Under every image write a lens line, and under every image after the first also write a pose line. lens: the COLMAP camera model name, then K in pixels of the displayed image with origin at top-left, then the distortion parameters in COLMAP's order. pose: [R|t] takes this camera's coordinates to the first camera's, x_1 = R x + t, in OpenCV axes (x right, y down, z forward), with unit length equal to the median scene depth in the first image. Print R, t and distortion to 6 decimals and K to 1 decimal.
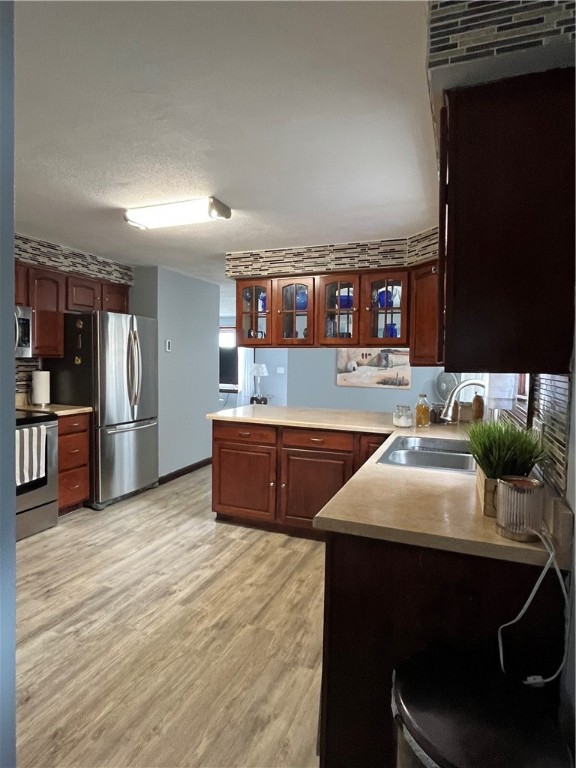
lens RADIAL K [[435.4, 0, 288.4], [0, 435.4, 381.9], [0, 0, 1]] dist [-0.004332, -0.000402]
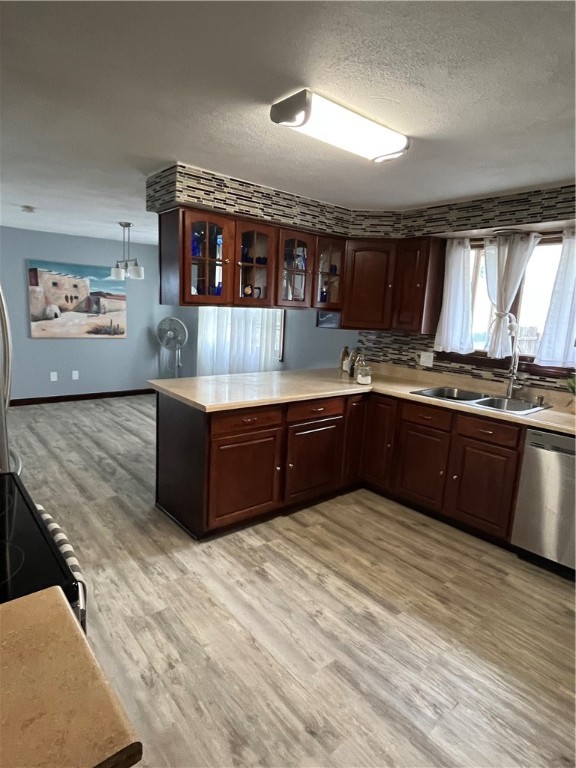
lens RADIAL K [[435.4, 0, 287.3], [0, 435.4, 382.3], [0, 0, 1]] dist [-0.004332, -0.000402]
pose [[0.476312, -0.142301, 0.867685, -0.770248], [0.002057, 0.986995, 0.160738, -0.080101], [-0.879274, -0.074777, 0.470410, 0.579749]]
